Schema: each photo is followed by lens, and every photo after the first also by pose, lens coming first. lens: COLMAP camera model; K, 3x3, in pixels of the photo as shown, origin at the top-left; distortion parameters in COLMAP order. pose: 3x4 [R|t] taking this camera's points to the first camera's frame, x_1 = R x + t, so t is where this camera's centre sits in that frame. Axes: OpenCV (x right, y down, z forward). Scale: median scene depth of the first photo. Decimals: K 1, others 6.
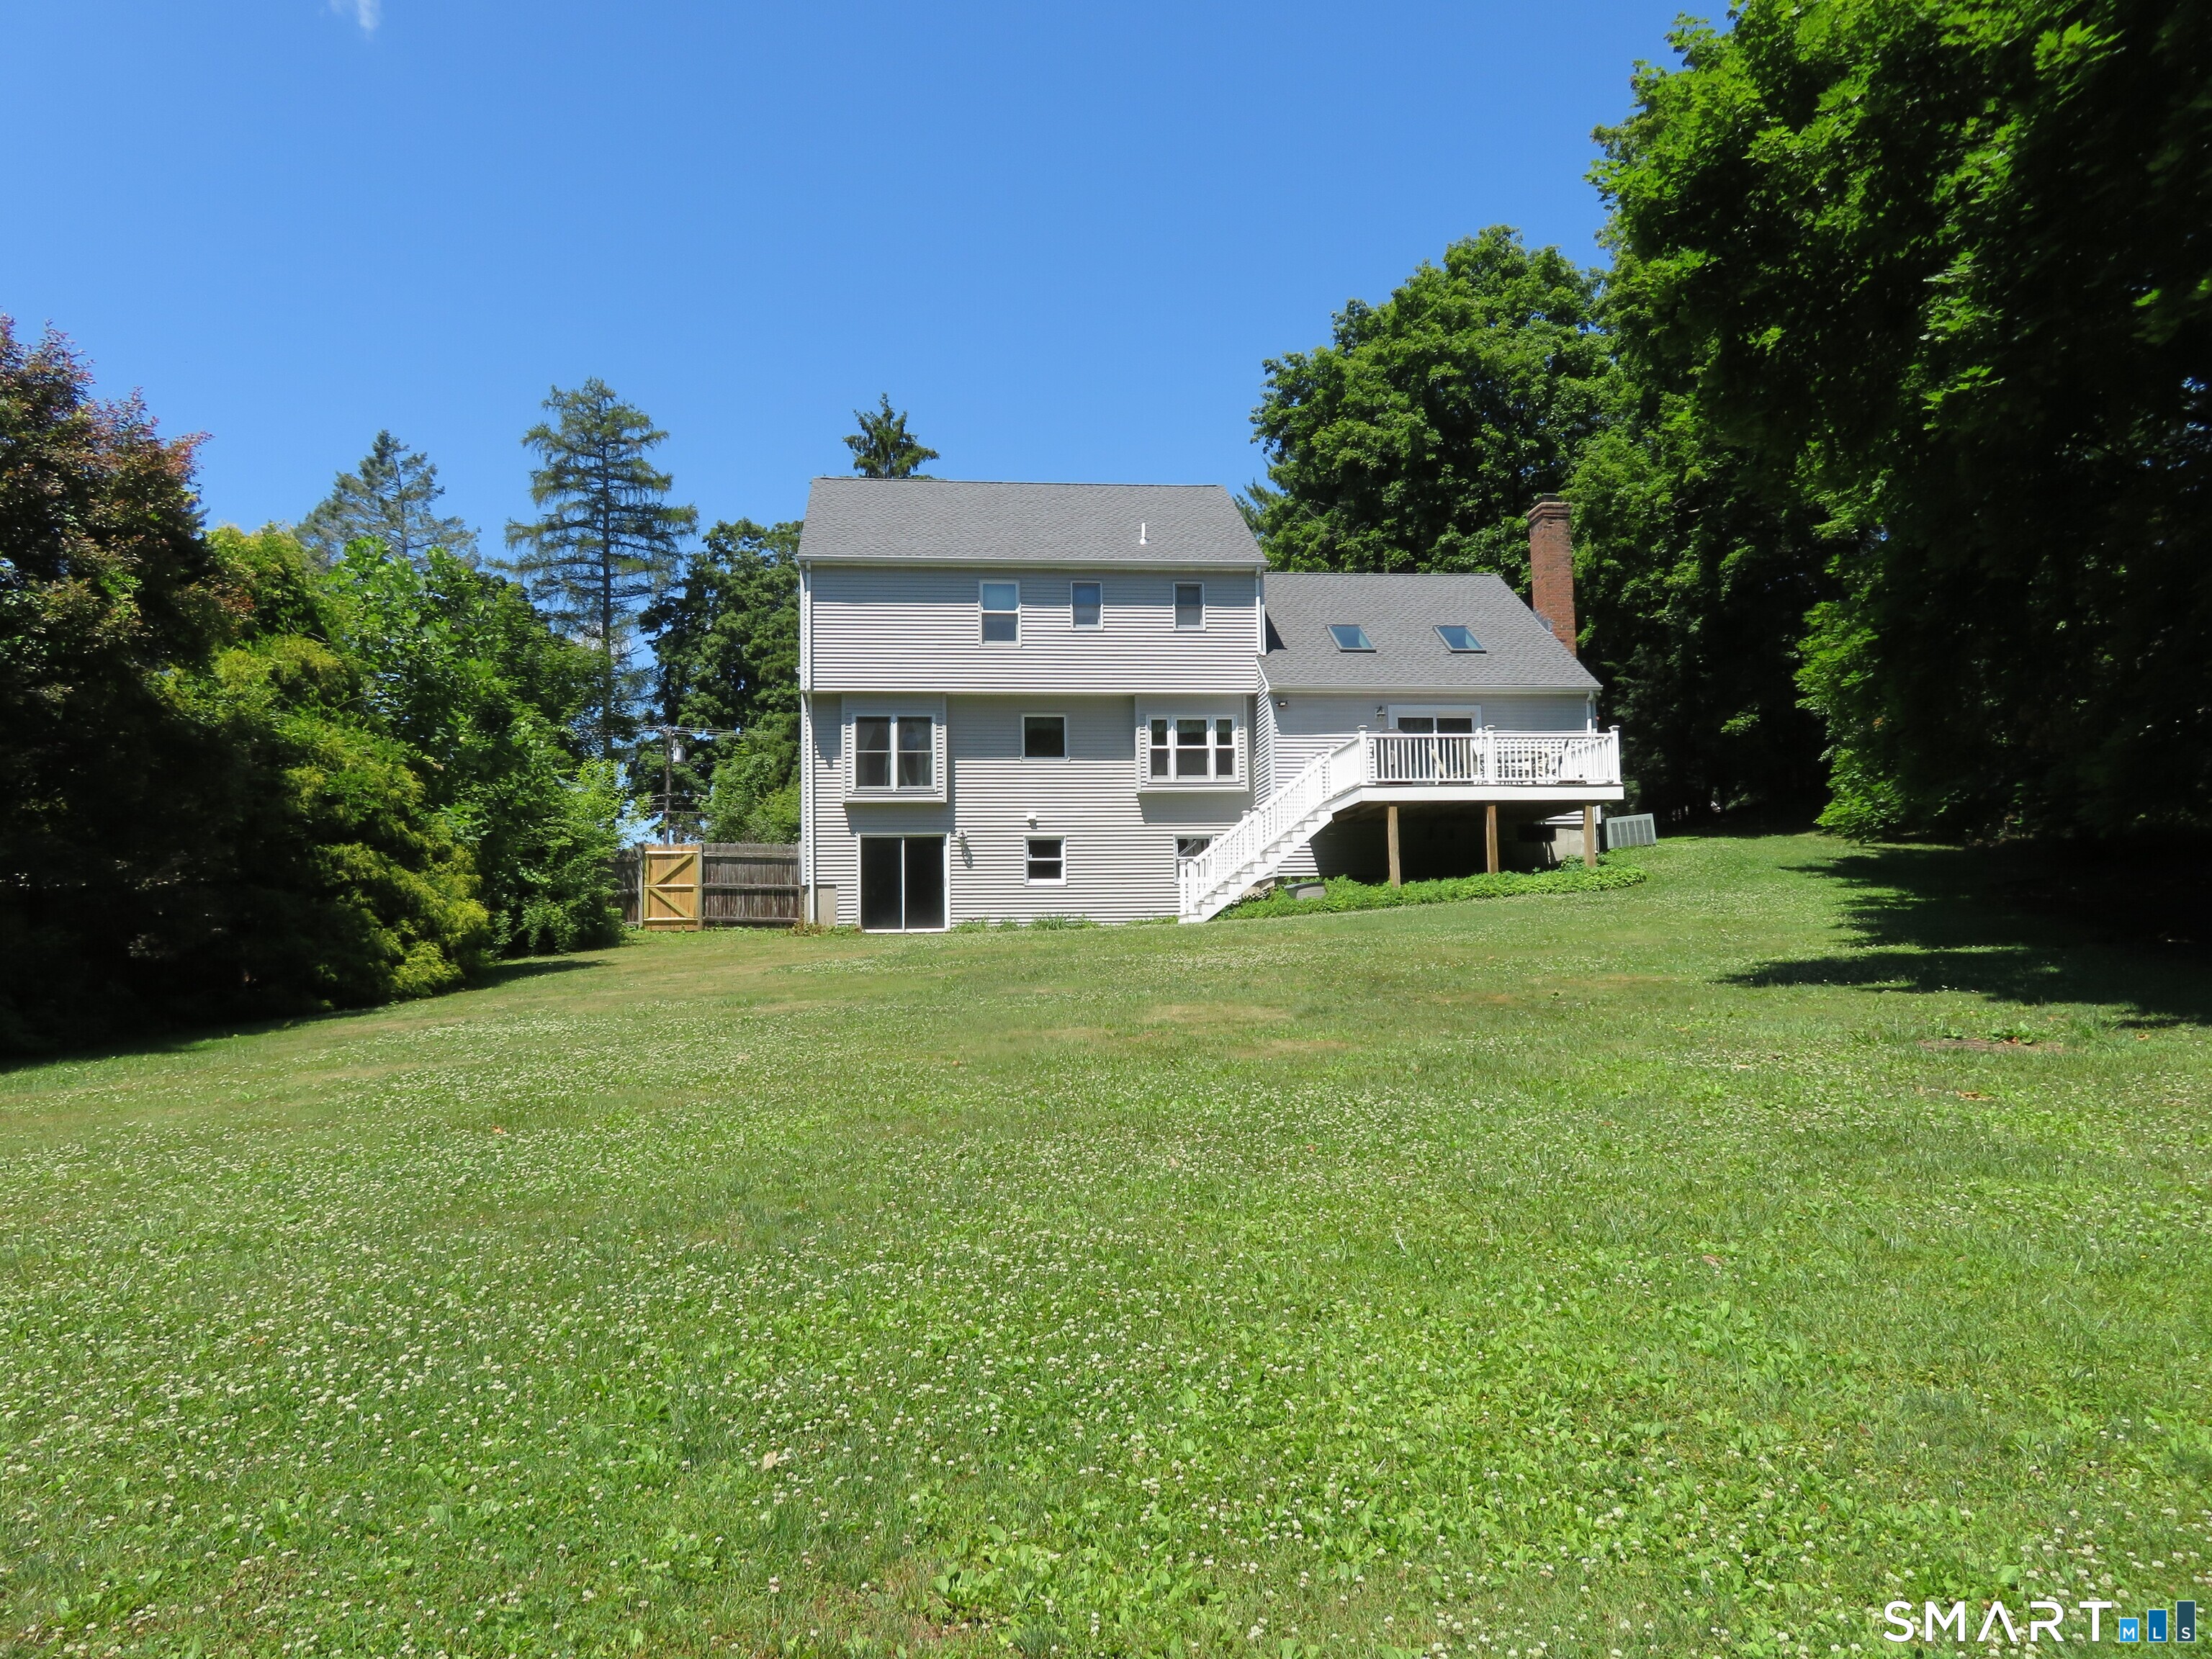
lens RADIAL K [[1670.1, 0, 1106.0], [0, 1670.1, 829.5], [0, 0, 1]] dist [-0.004920, 0.000110]
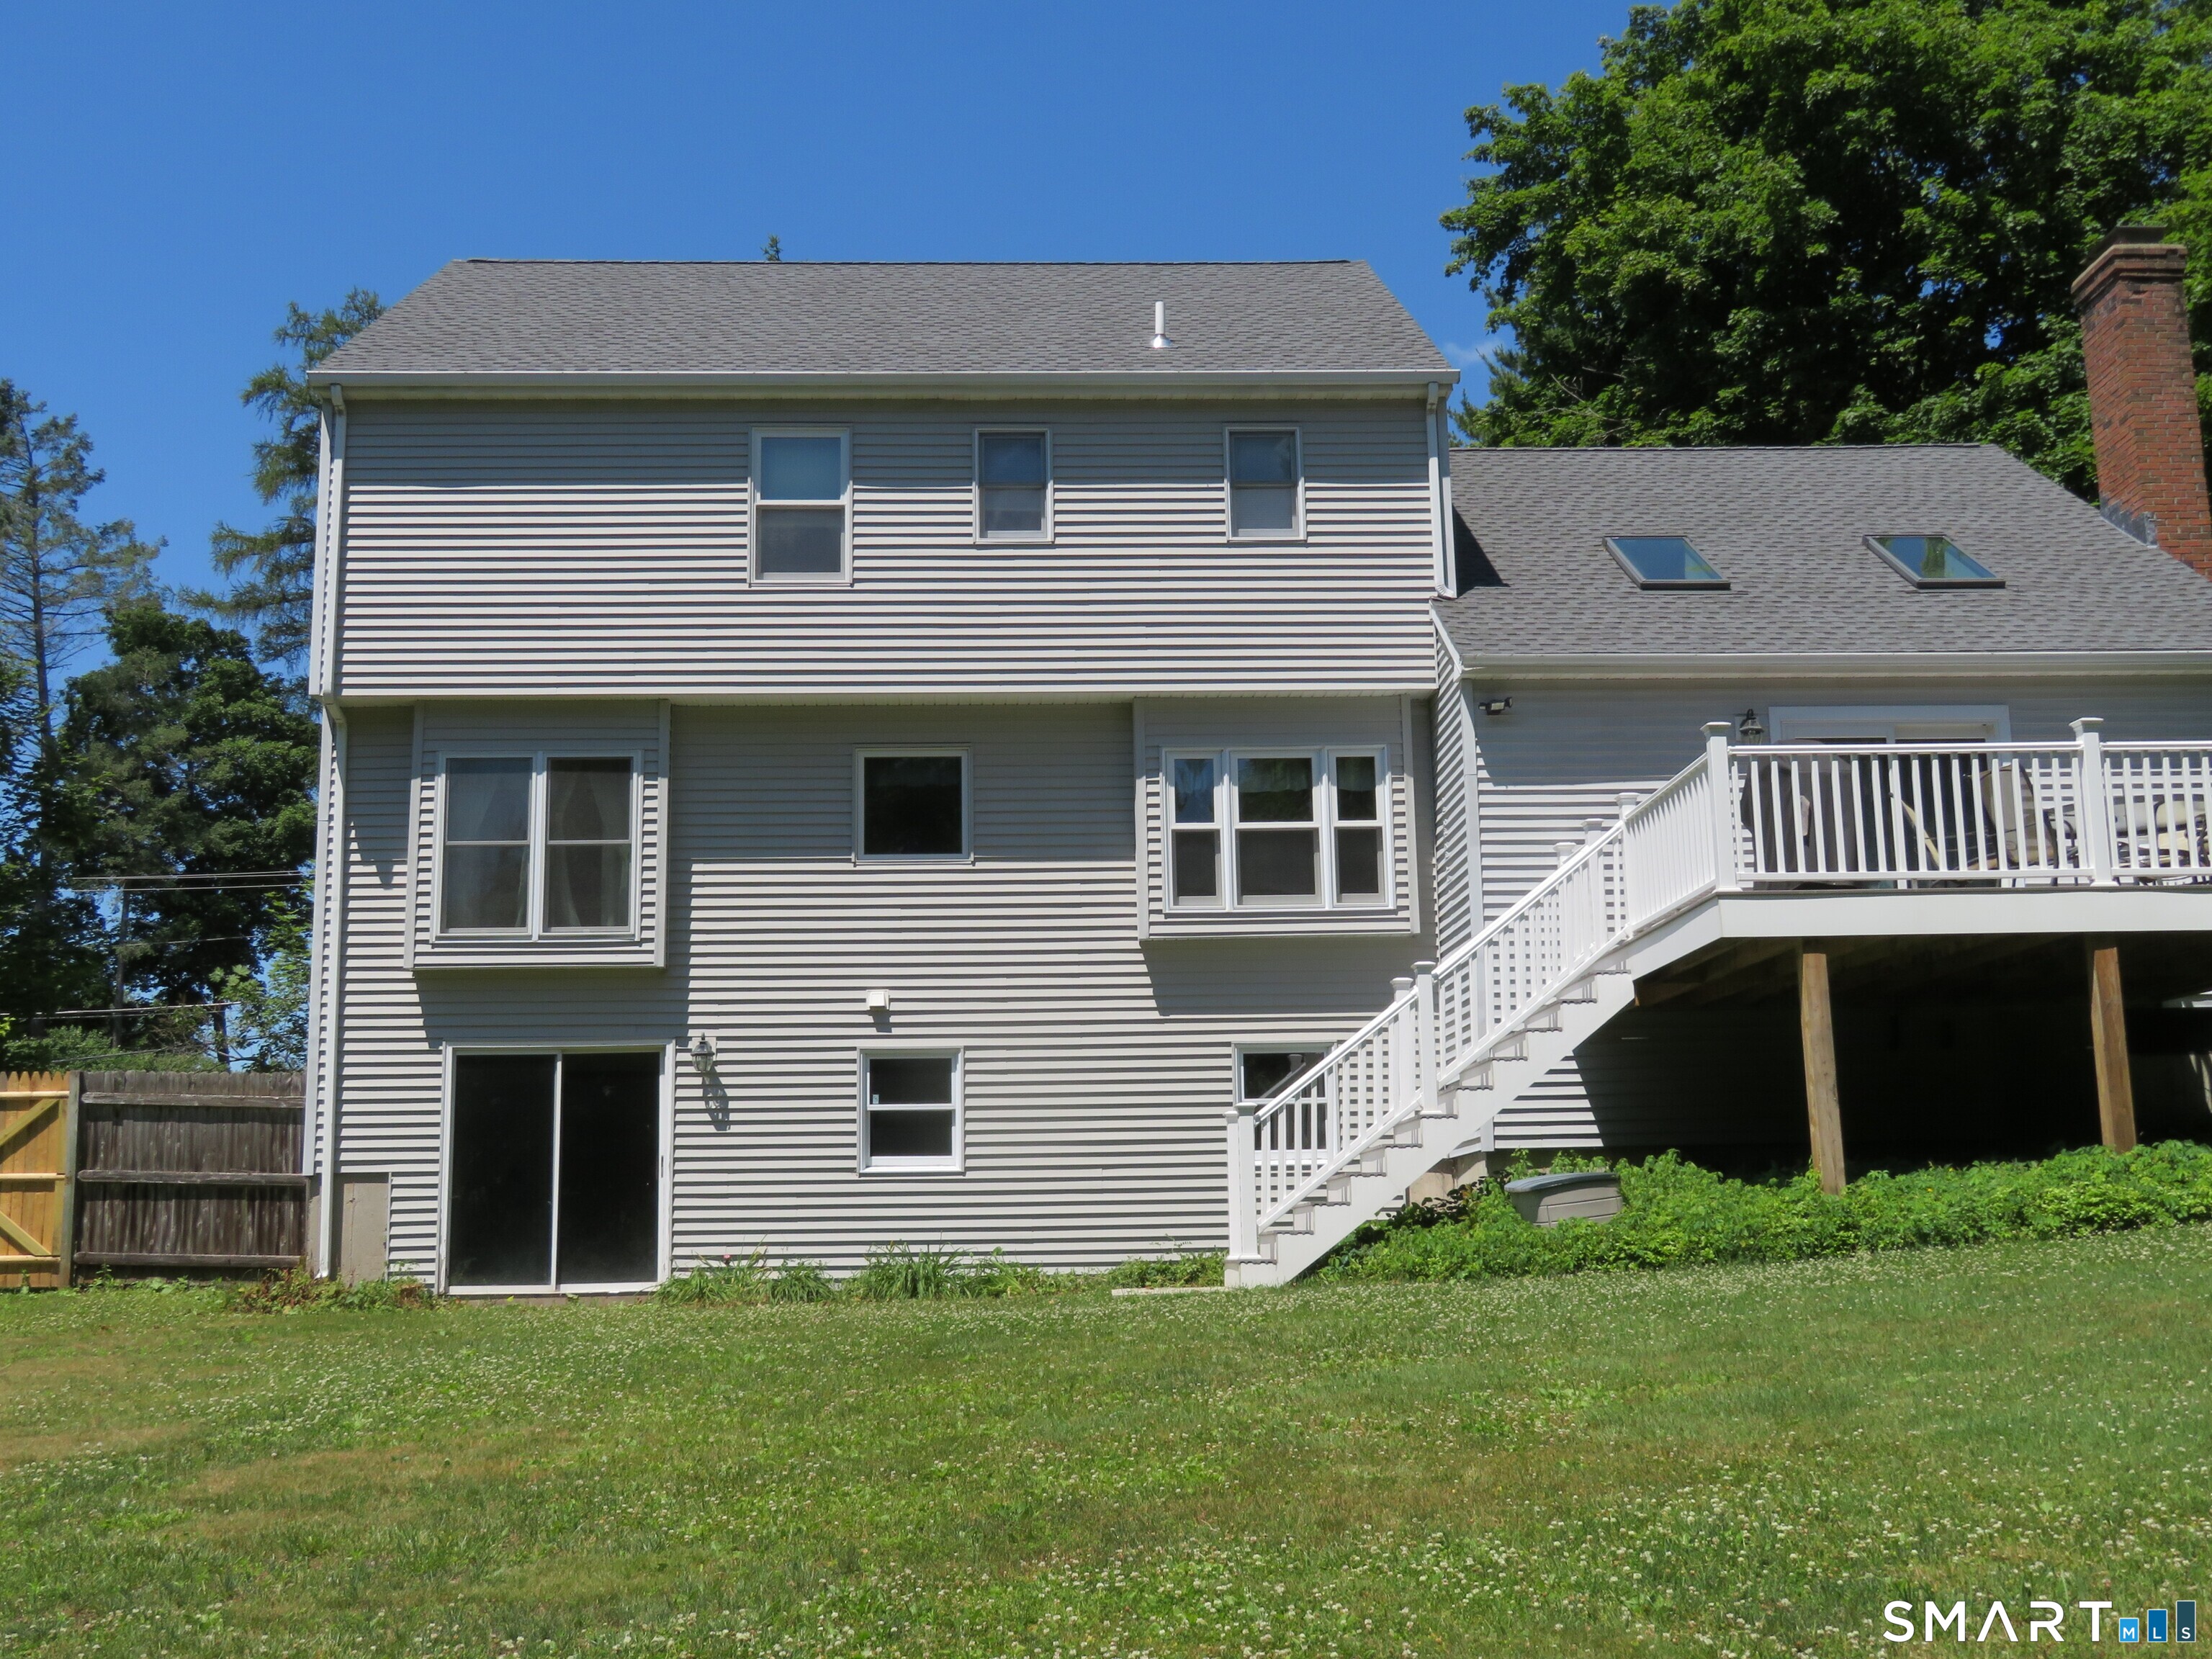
lens RADIAL K [[2397.8, 0, 1106.0], [0, 2397.8, 829.5], [0, 0, 1]] dist [-0.008912, -0.002949]
pose [[0.997046, -0.014135, -0.075500, 0.054646], [0.007433, 0.996064, -0.088322, 0.002689], [0.076451, 0.087500, 0.993227, 0.423560]]
